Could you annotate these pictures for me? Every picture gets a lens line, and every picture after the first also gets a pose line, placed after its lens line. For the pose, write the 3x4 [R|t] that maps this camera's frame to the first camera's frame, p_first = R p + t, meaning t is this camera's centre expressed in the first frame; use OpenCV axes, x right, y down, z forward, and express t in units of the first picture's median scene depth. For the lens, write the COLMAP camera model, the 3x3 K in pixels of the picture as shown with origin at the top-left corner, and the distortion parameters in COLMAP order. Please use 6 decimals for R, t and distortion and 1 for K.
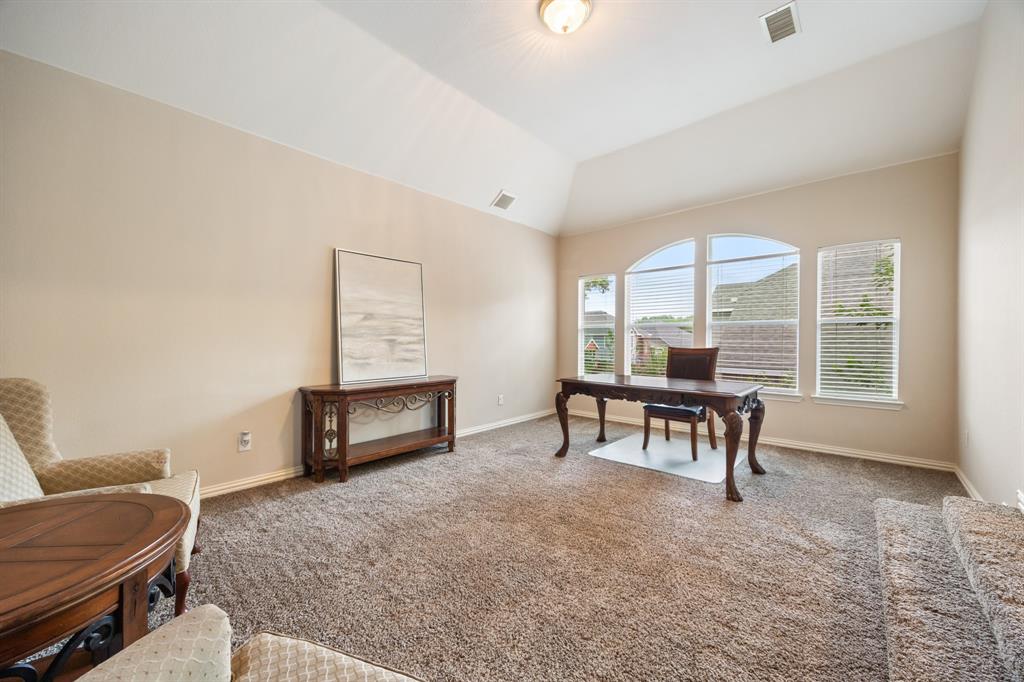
lens RADIAL K [[397.3, 0, 512.3], [0, 397.3, 342.3], [0, 0, 1]] dist [-0.000124, 0.000057]
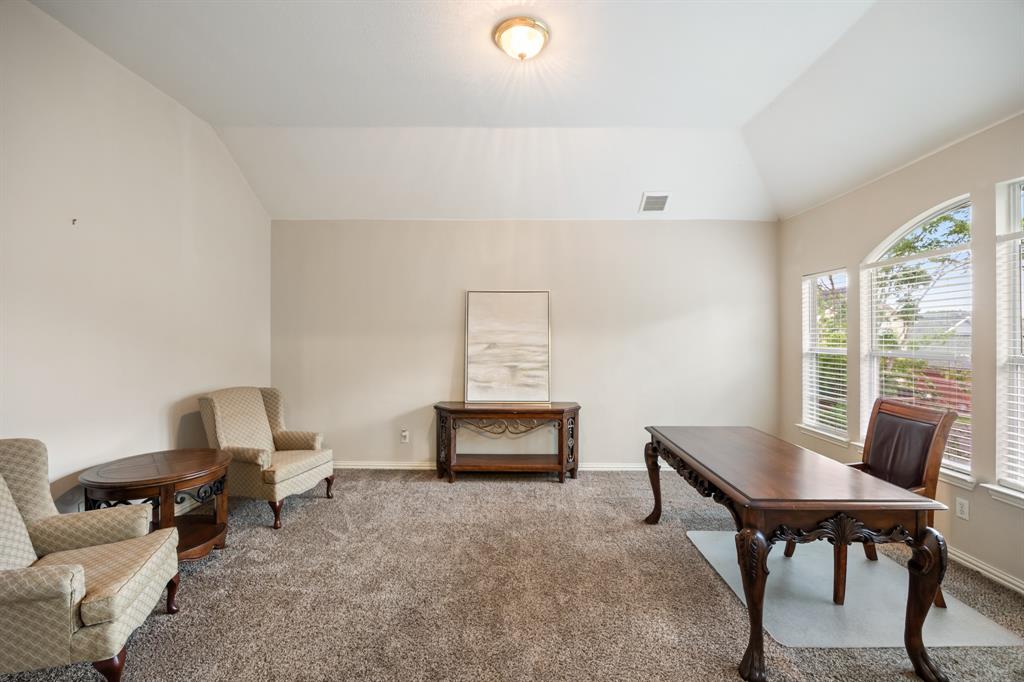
lens RADIAL K [[435.8, 0, 513.0], [0, 435.8, 337.9], [0, 0, 1]] dist [-0.001662, -0.000043]
pose [[0.649412, 0.003657, -0.760428, 0.635924], [-0.007174, 0.999973, -0.001318, -0.086150], [0.760403, 0.006311, 0.649421, 0.228558]]
